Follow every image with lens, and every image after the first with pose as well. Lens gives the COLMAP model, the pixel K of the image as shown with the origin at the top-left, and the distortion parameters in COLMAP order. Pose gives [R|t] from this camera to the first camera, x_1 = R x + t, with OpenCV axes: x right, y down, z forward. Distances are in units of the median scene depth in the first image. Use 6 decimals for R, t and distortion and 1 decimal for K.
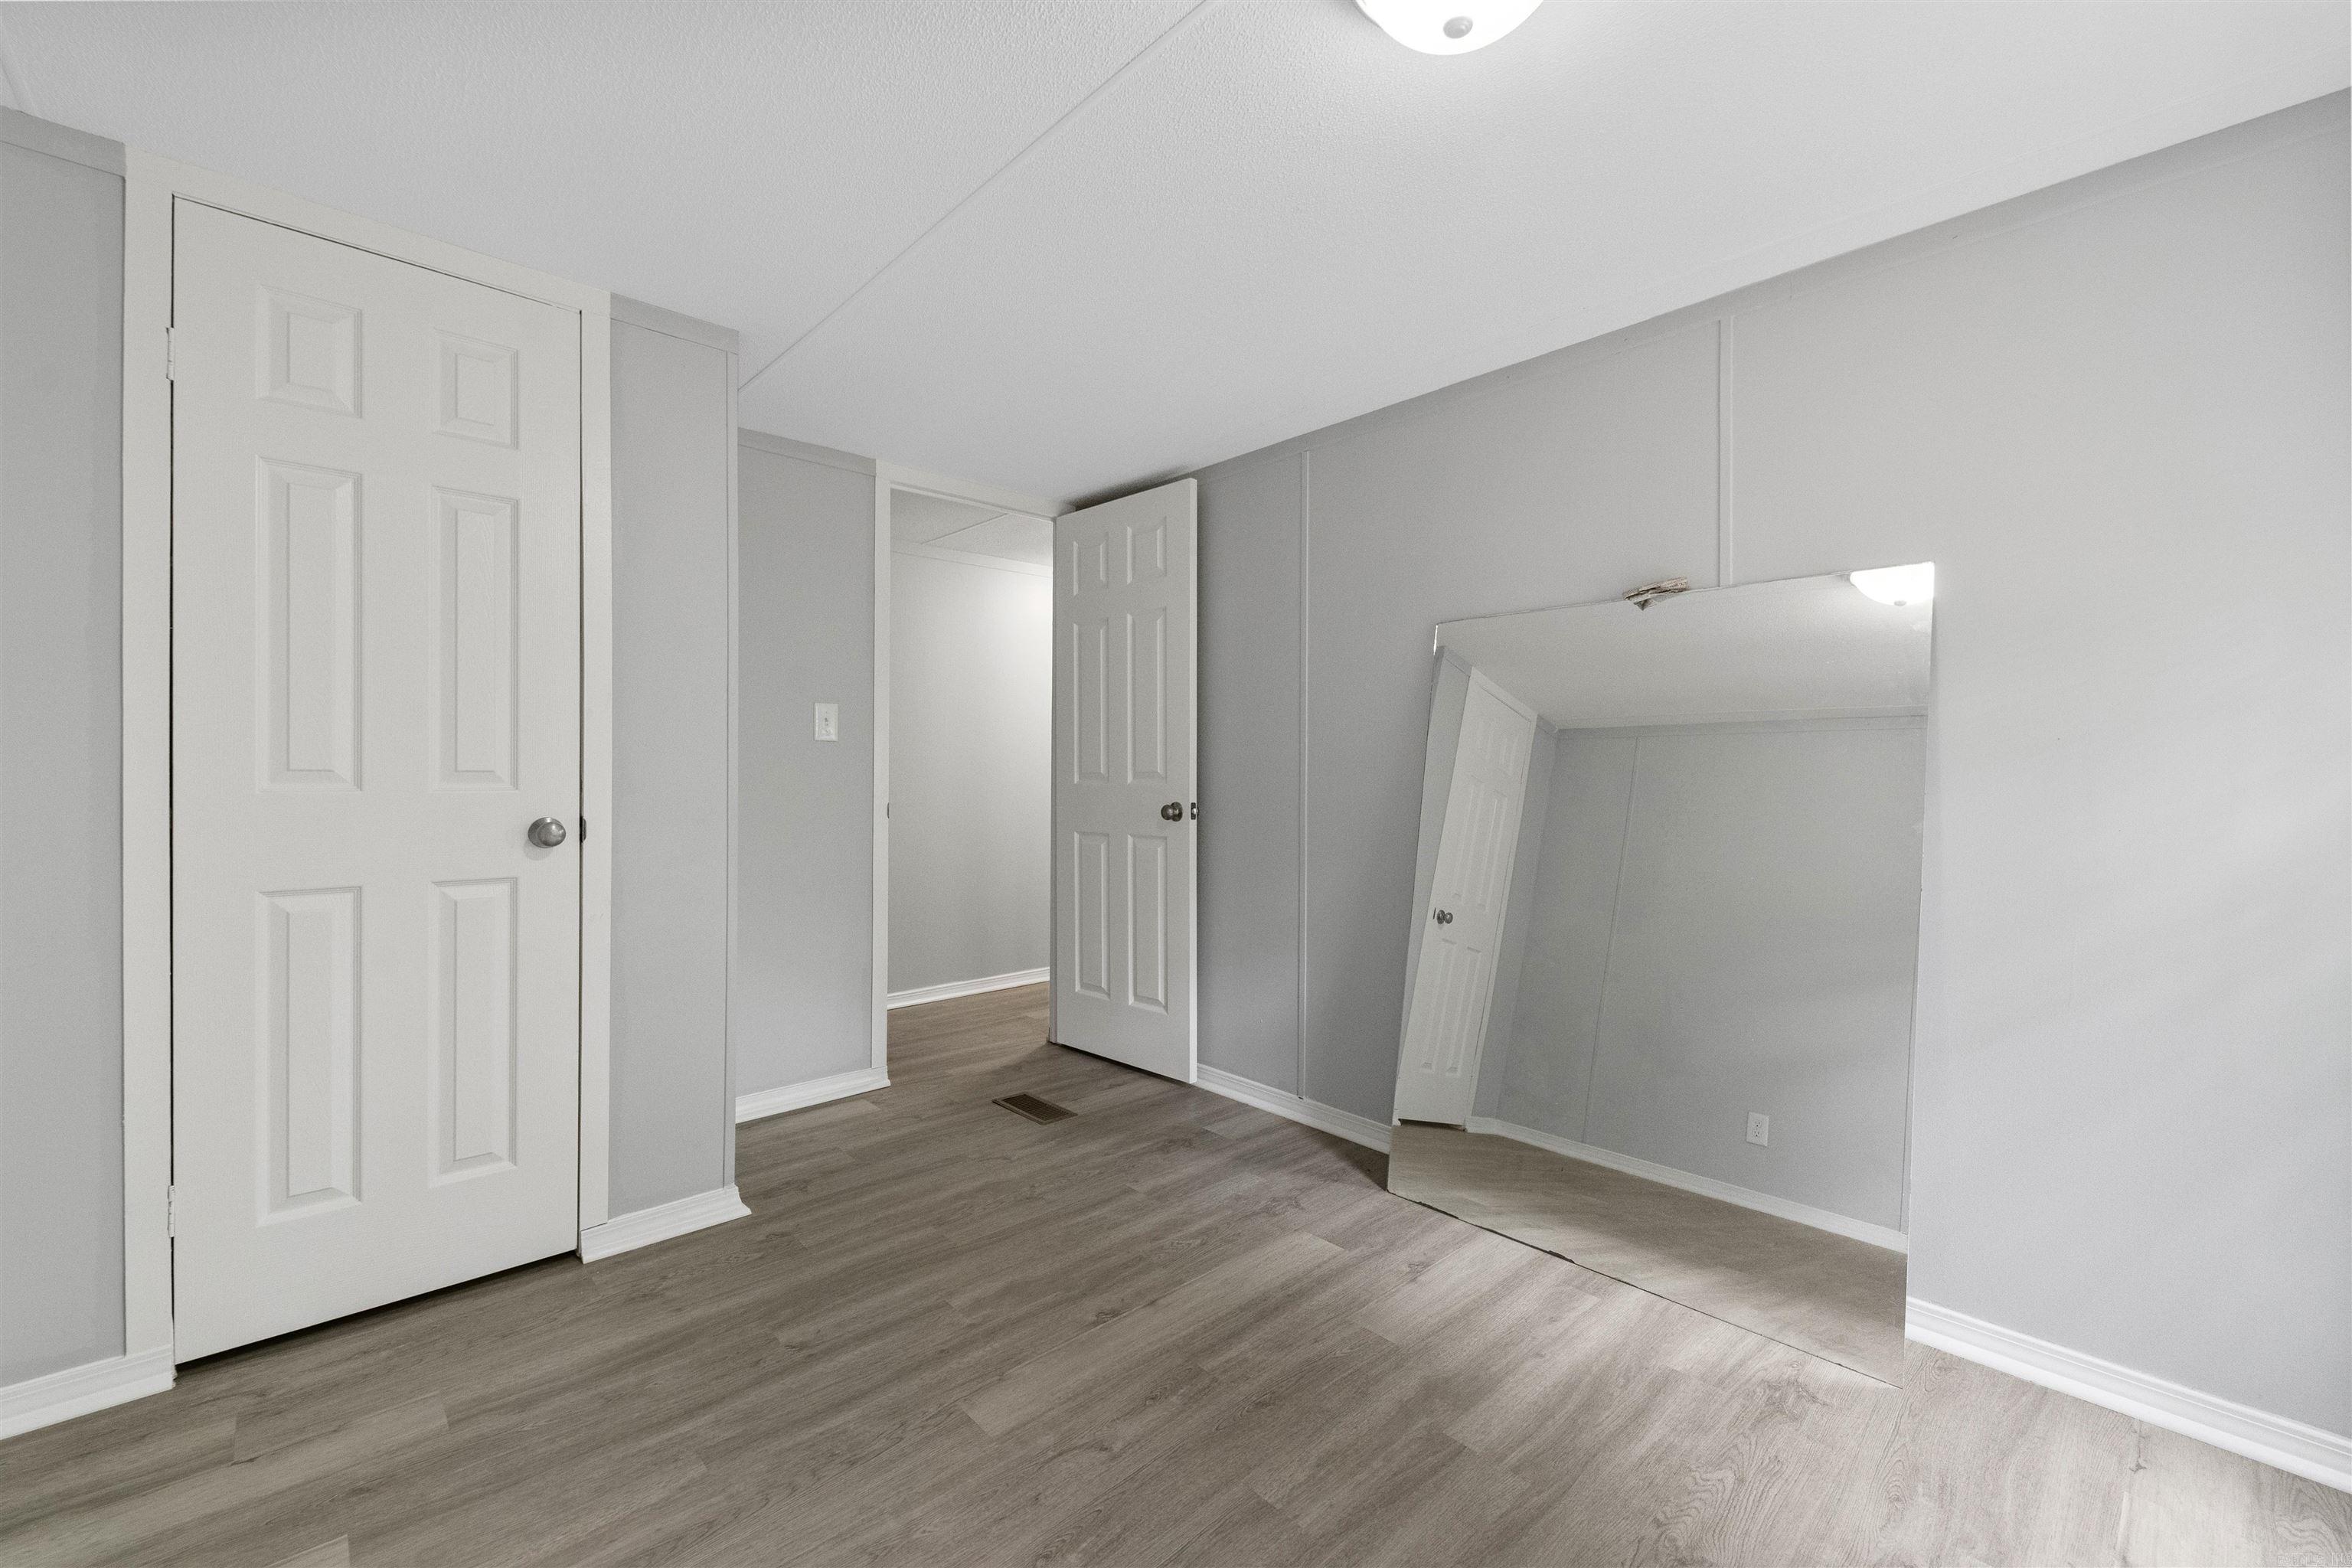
lens RADIAL K [[957.3, 0, 1178.9], [0, 957.3, 780.9], [0, 0, 1]] dist [0.001827, -0.000542]
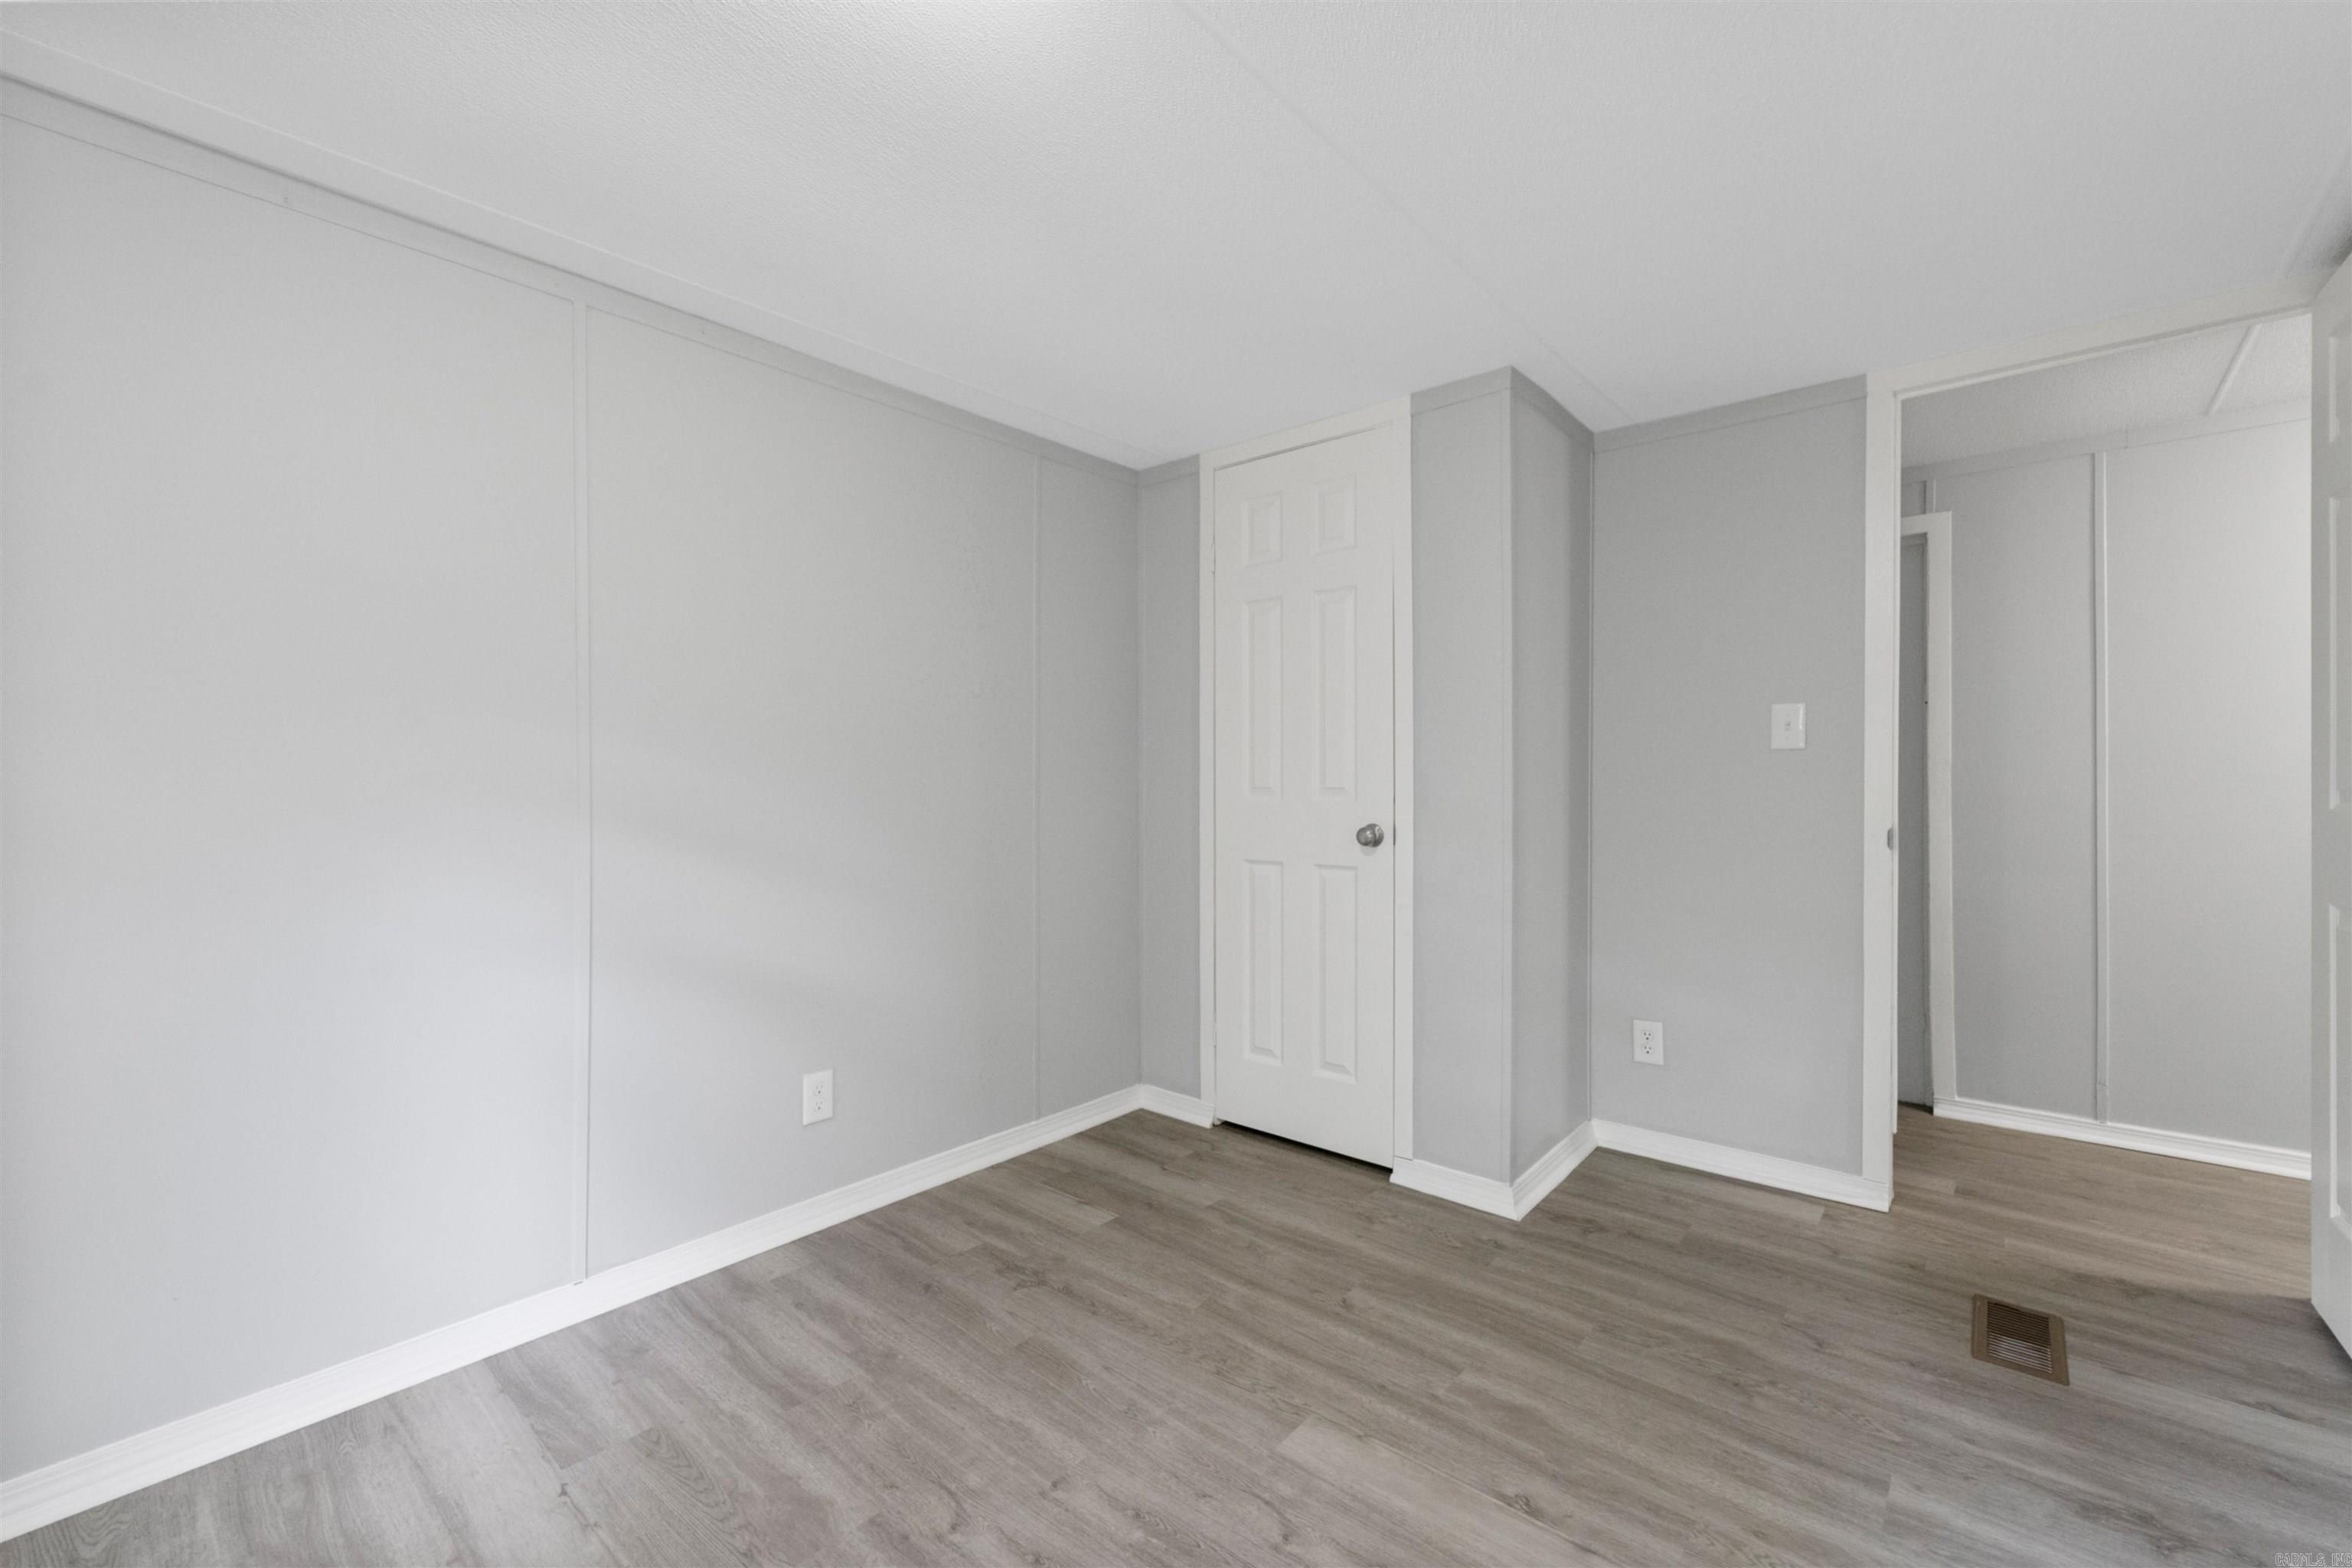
lens RADIAL K [[968.0, 0, 1172.1], [0, 968.0, 789.7], [0, 0, 1]] dist [0.002829, -0.000752]
pose [[0.096551, 0.001057, -0.995327, 0.632570], [-0.005914, 0.999982, 0.000488, -0.007010], [0.995310, 0.005839, 0.096556, 0.615903]]
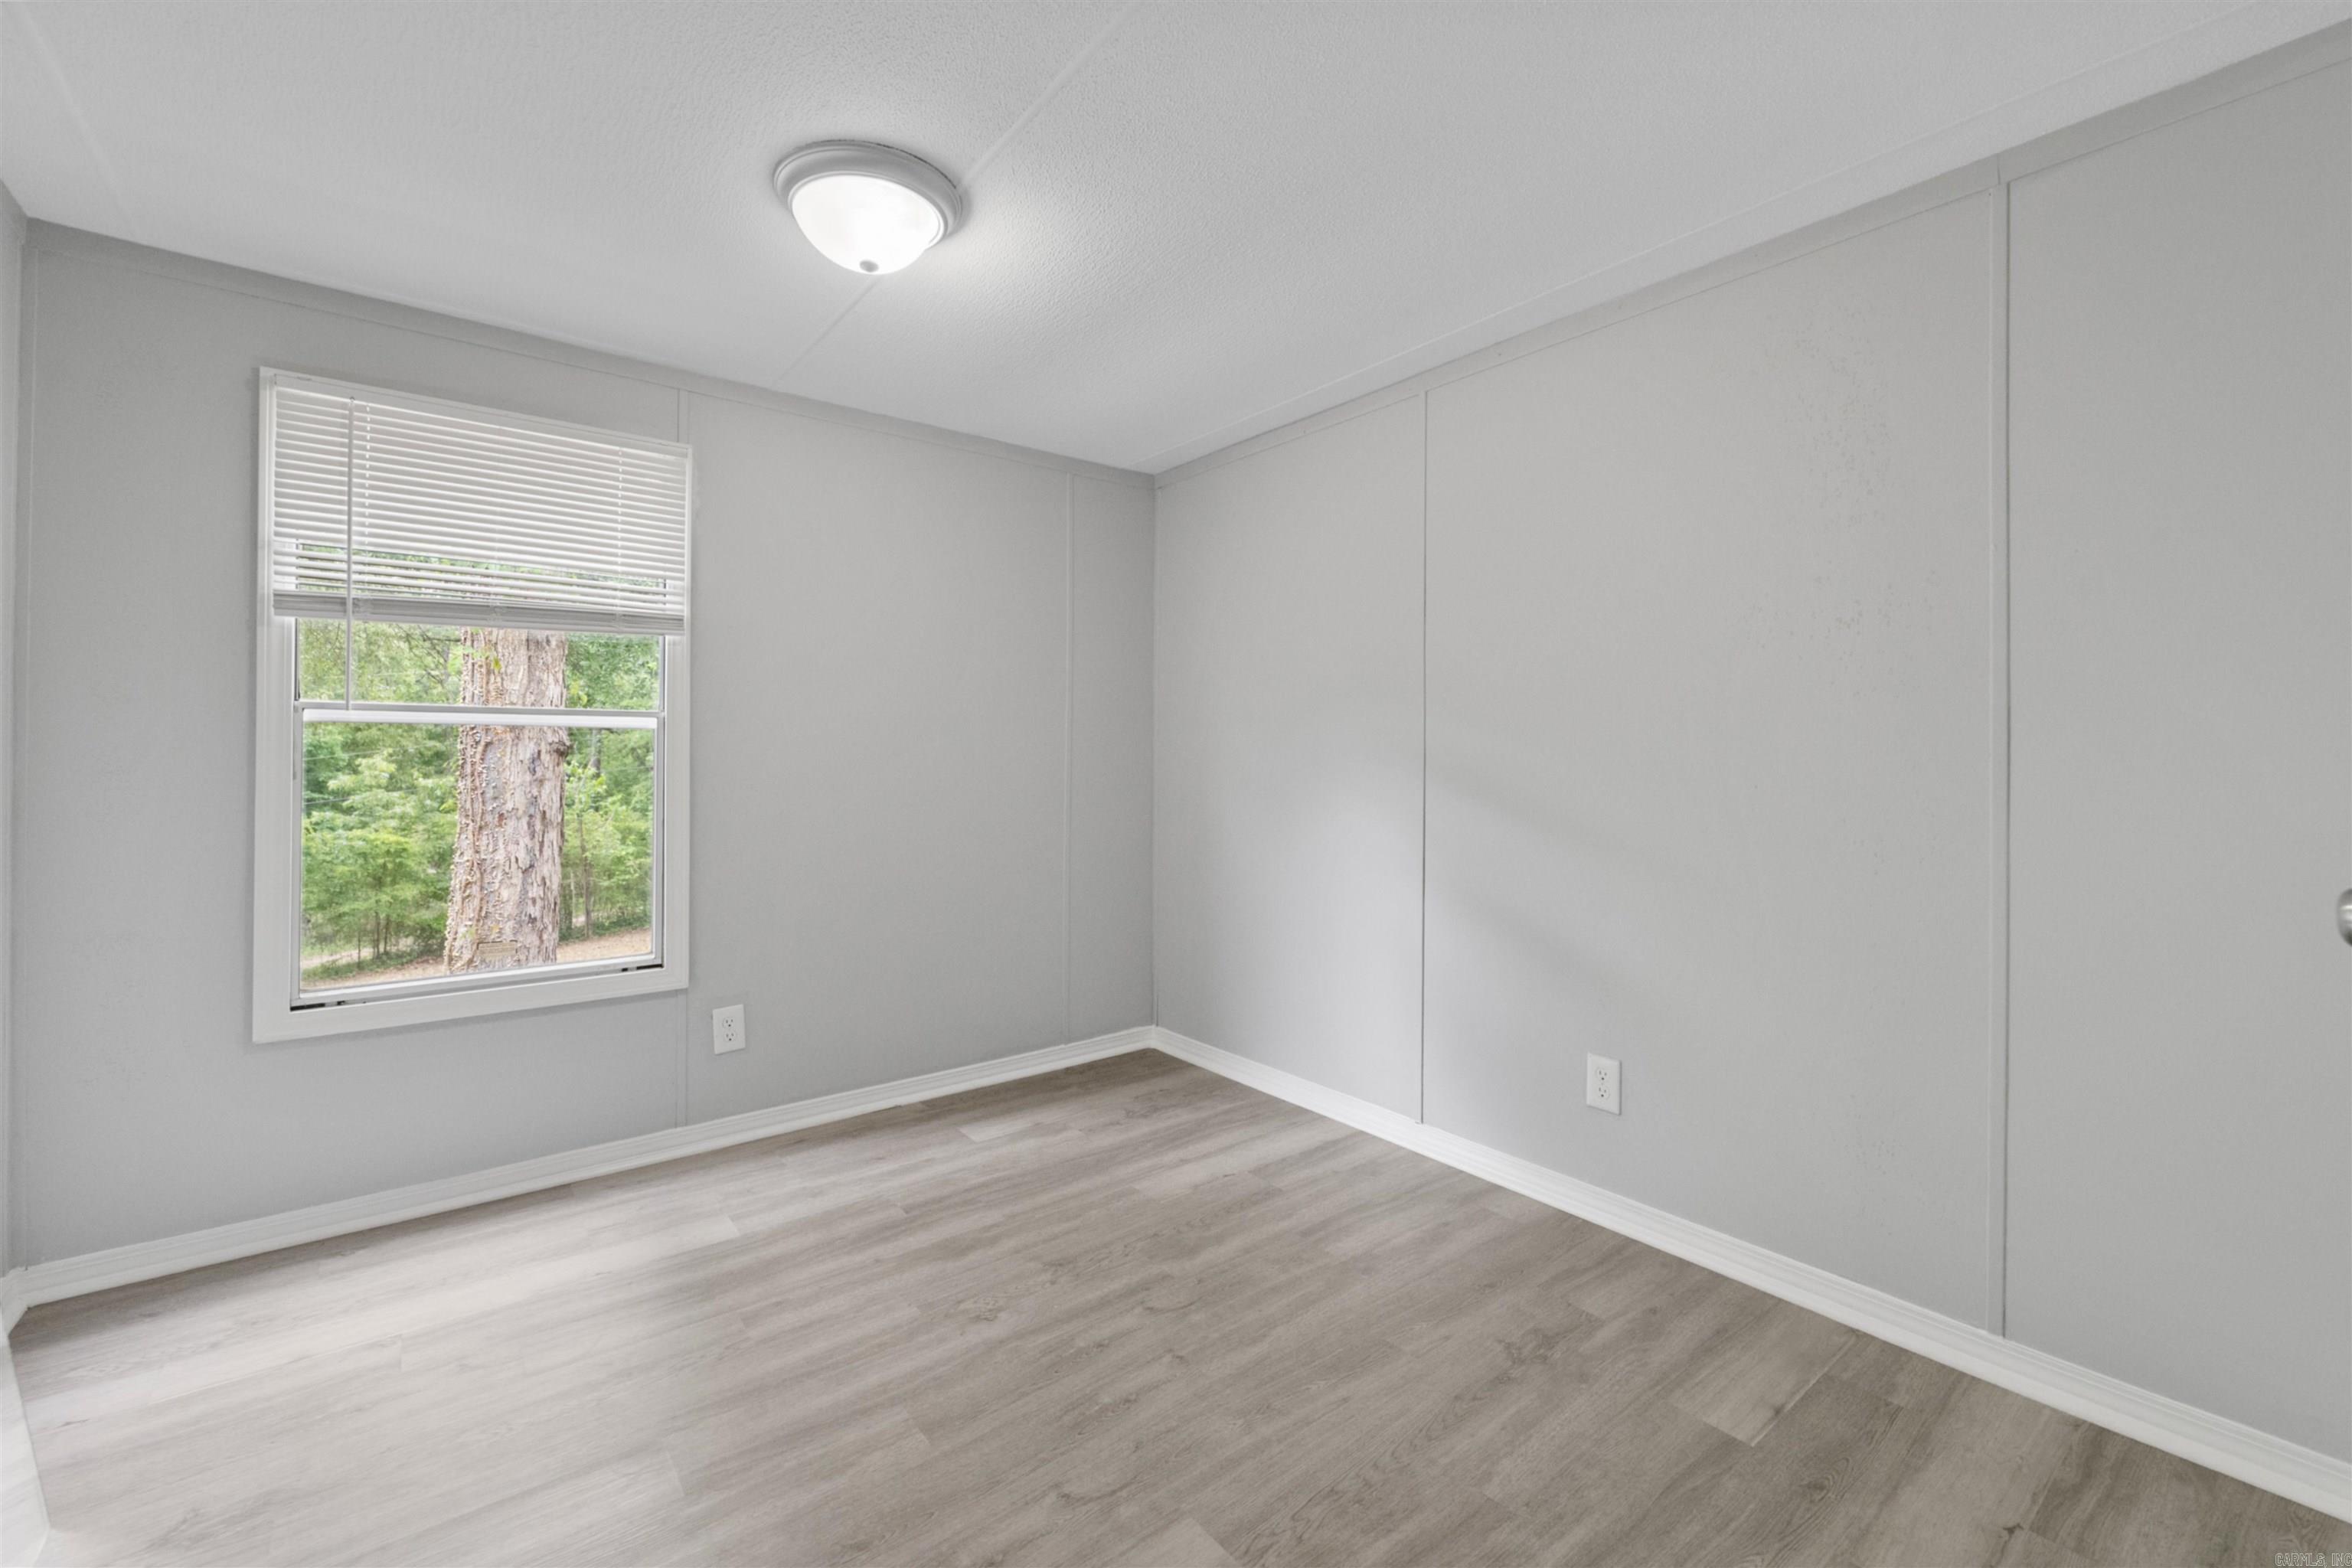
lens RADIAL K [[945.7, 0, 1150.1], [0, 945.7, 752.3], [0, 0, 1]] dist [0.000731, -0.000112]
pose [[-0.994352, -0.008204, 0.105813, -0.190454], [-0.007551, 0.999950, 0.006566, -0.012917], [-0.105862, 0.005730, -0.994364, 1.448614]]
